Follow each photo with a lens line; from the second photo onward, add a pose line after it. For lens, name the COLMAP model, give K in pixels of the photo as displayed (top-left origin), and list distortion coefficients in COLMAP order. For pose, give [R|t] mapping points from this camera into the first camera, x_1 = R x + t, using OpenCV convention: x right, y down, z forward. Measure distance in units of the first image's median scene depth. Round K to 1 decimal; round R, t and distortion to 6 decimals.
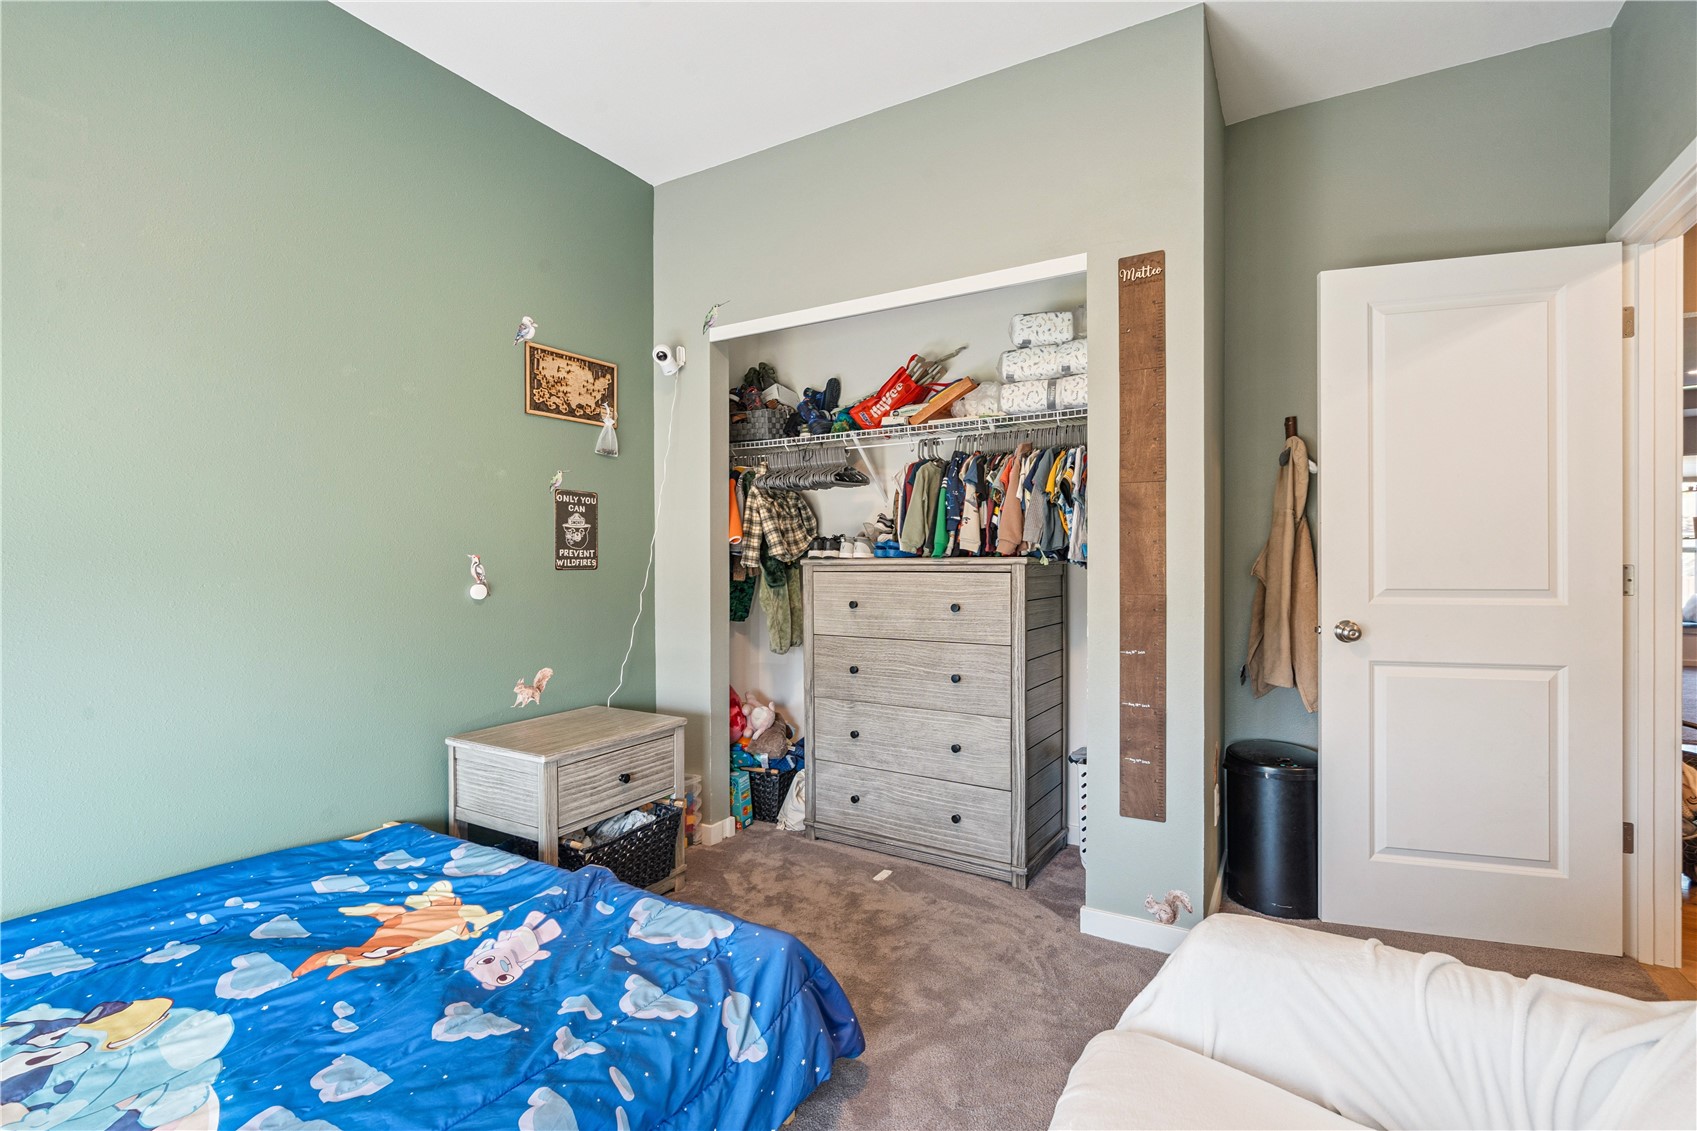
lens RADIAL K [[761.5, 0, 851.0], [0, 761.5, 571.0], [0, 0, 1]] dist [-0.002739, 0.000820]
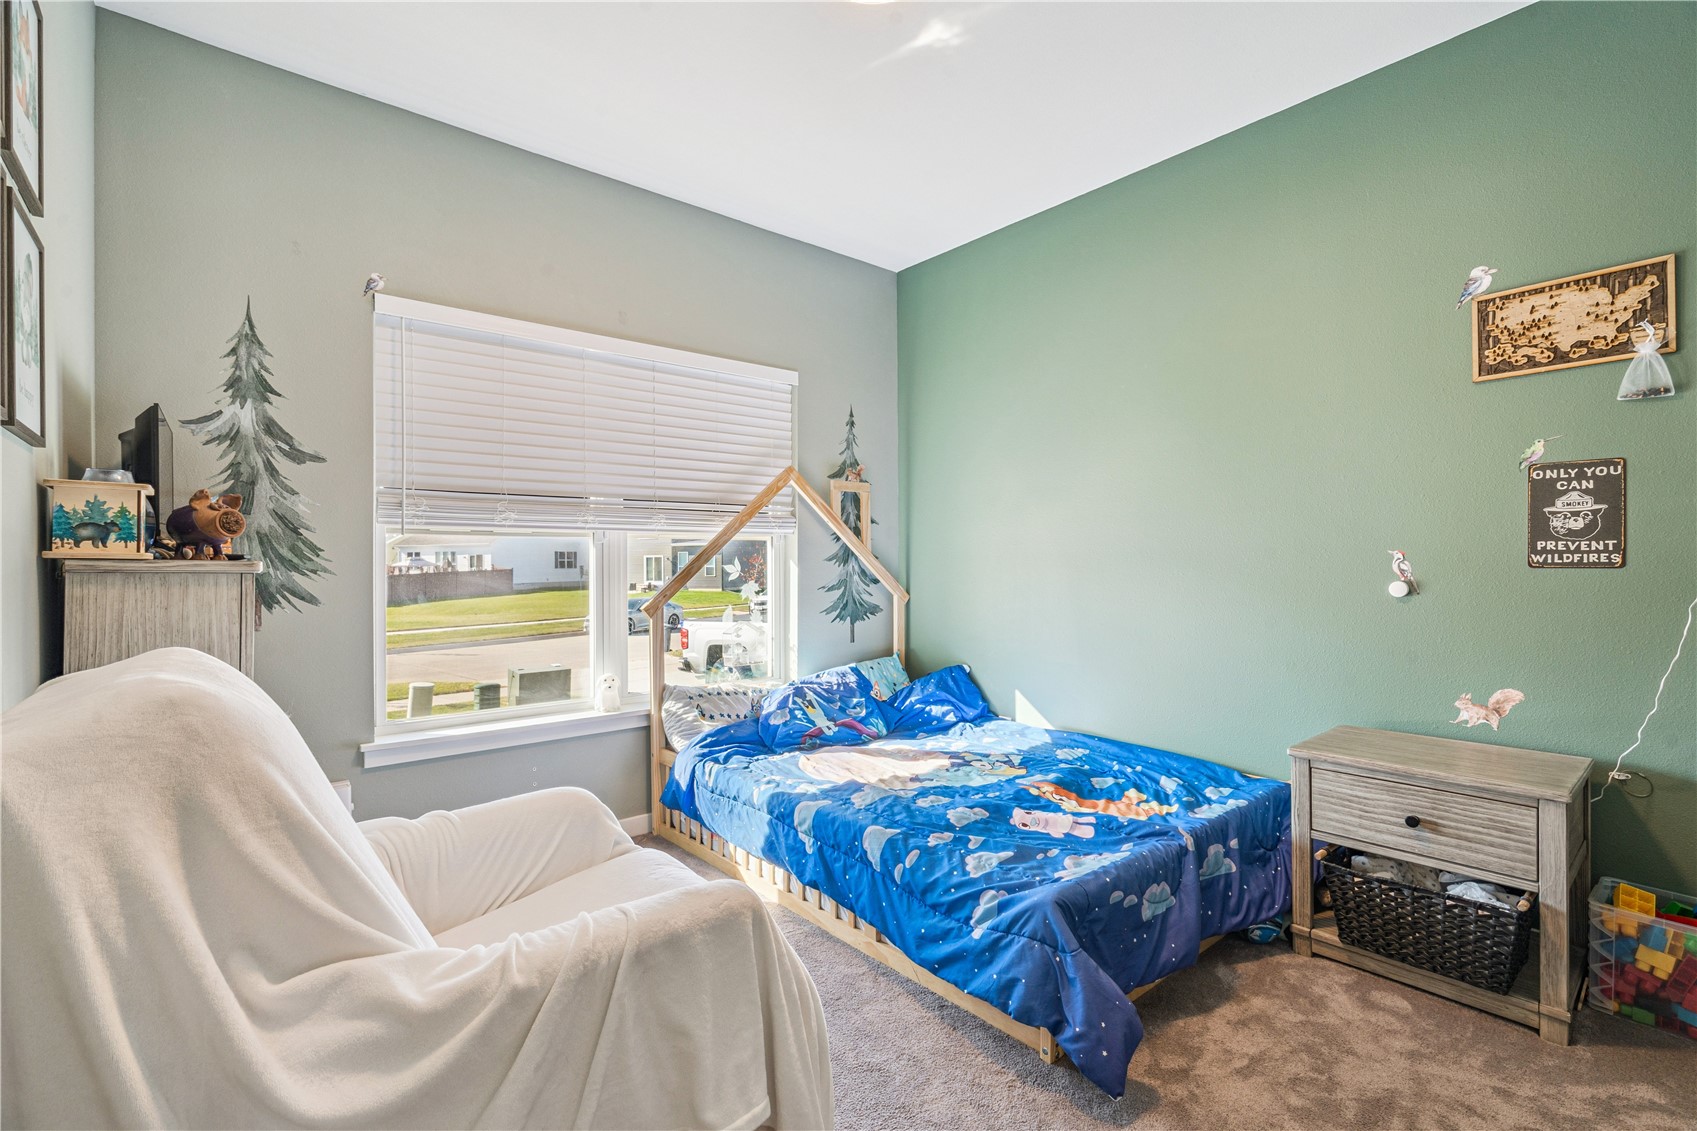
lens RADIAL K [[761.5, 0, 851.0], [0, 761.5, 571.0], [0, 0, 1]] dist [-0.002739, 0.000820]
pose [[-0.322446, 0.018154, -0.946414, 0.589682], [-0.004079, 0.999780, 0.020568, -0.011419], [0.946579, 0.010492, -0.322301, 0.601721]]
